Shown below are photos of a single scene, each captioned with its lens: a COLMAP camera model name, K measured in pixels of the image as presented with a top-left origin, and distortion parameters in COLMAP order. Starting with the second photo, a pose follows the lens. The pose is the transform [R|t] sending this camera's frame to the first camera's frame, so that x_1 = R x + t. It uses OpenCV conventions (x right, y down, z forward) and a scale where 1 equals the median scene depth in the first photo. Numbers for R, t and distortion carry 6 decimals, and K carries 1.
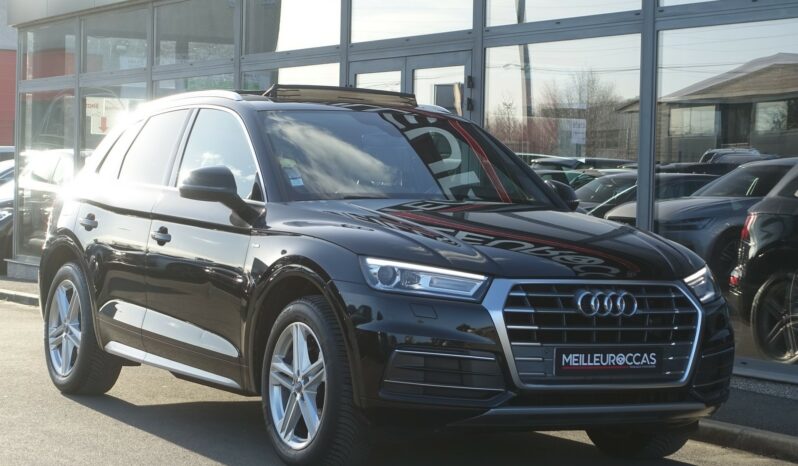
lens RADIAL K [[1775.3, 0, 399.0], [0, 1775.3, 233.0], [0, 0, 1]] dist [-0.017824, -0.072854]
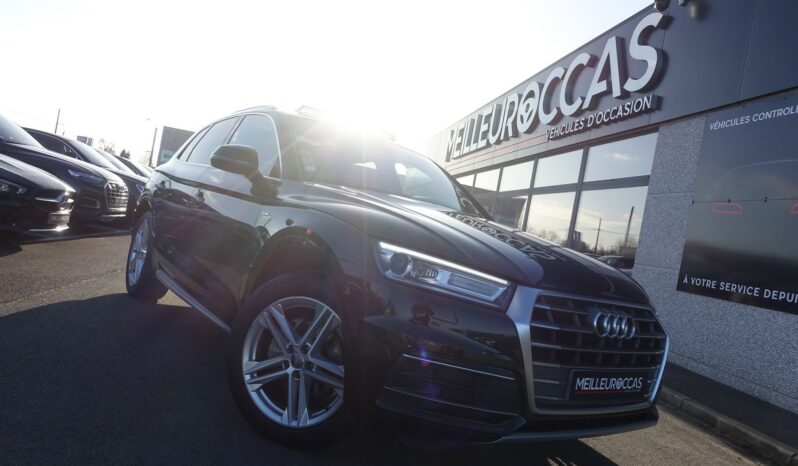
lens RADIAL K [[545.1, 0, 399.0], [0, 545.1, 233.0], [0, 0, 1]] dist [-0.001006, -0.000176]
pose [[0.978874, 0.155026, 0.133315, -0.047304], [-0.154362, 0.987895, -0.015369, 0.012622], [-0.134083, -0.005535, 0.990955, 0.725546]]
